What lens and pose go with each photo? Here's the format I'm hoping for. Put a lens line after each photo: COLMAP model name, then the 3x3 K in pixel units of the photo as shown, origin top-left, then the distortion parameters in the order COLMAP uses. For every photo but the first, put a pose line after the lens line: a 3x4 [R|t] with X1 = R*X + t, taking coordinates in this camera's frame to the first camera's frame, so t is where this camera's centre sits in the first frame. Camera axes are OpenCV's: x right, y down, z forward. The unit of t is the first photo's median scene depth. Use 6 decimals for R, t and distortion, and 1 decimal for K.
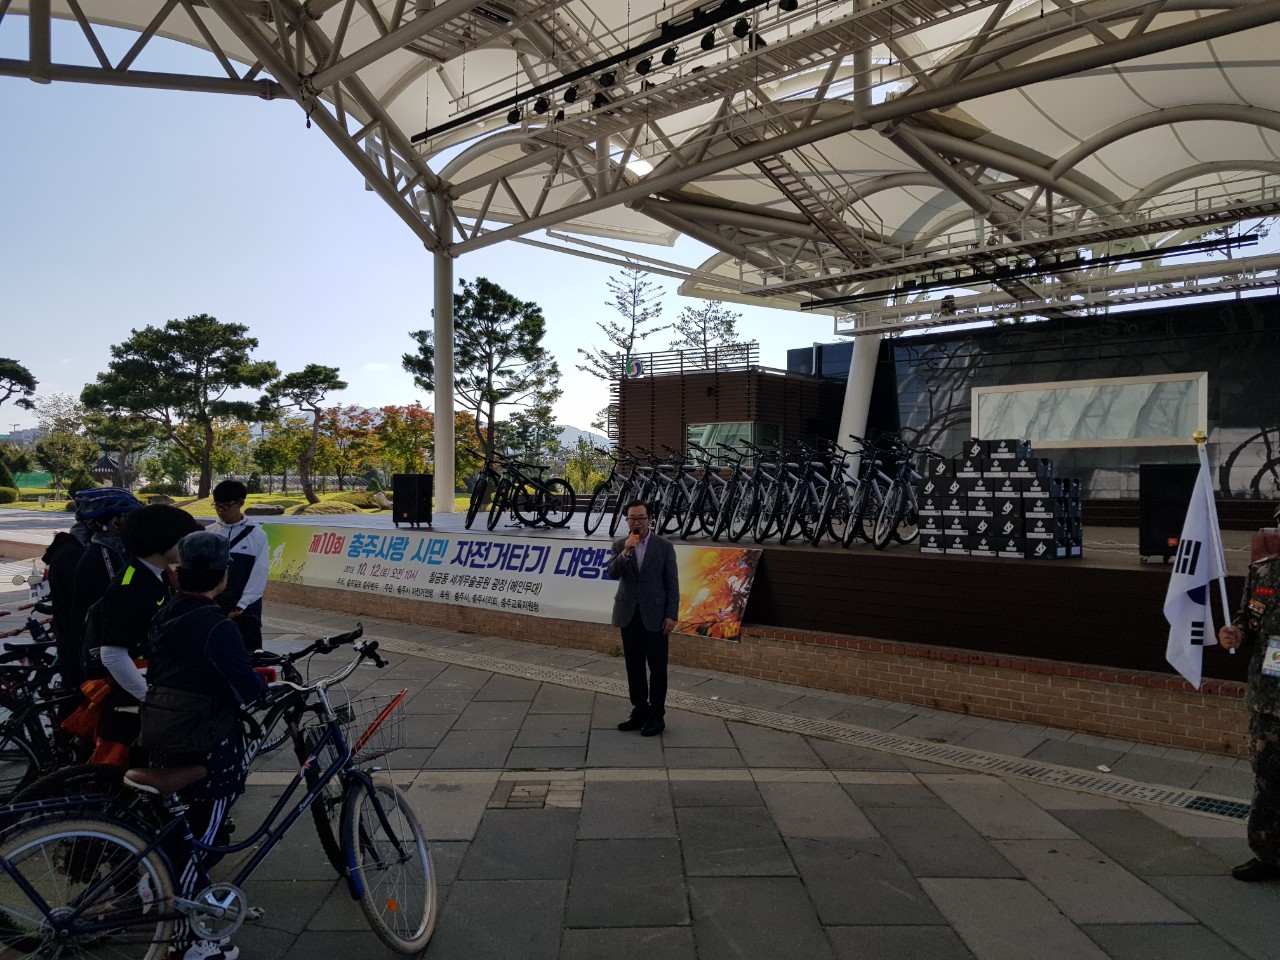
lens RADIAL K [[972.1, 0, 640.0], [0, 972.1, 480.0], [0, 0, 1]] dist [0.077833, -0.154254]
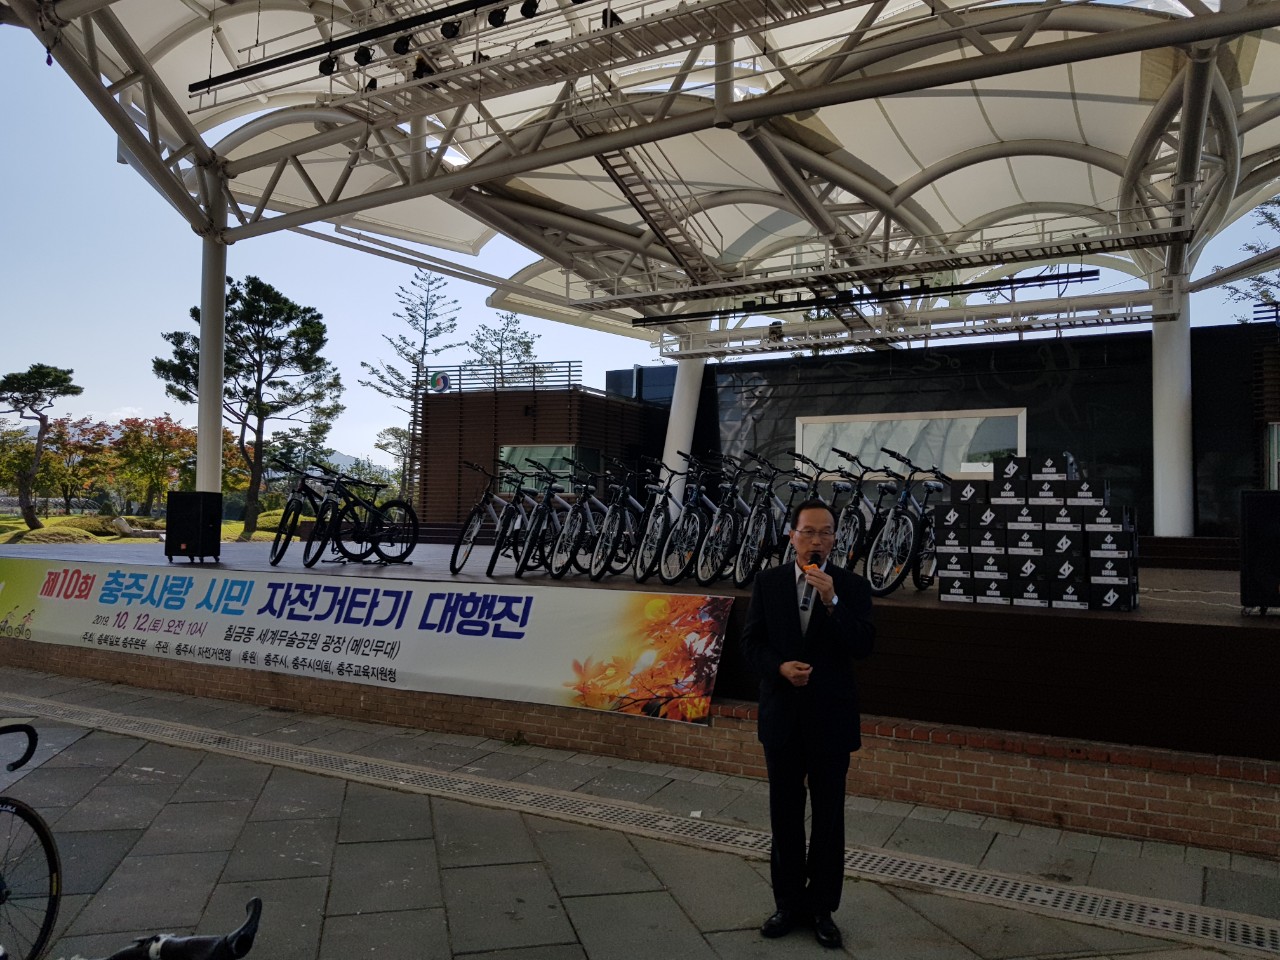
lens RADIAL K [[972.1, 0, 640.0], [0, 972.1, 480.0], [0, 0, 1]] dist [0.077833, -0.154254]
pose [[0.972364, 0.021499, 0.232479, -0.047308], [-0.014433, 0.999382, -0.032055, 0.002635], [-0.233024, 0.027813, 0.972073, 0.115328]]
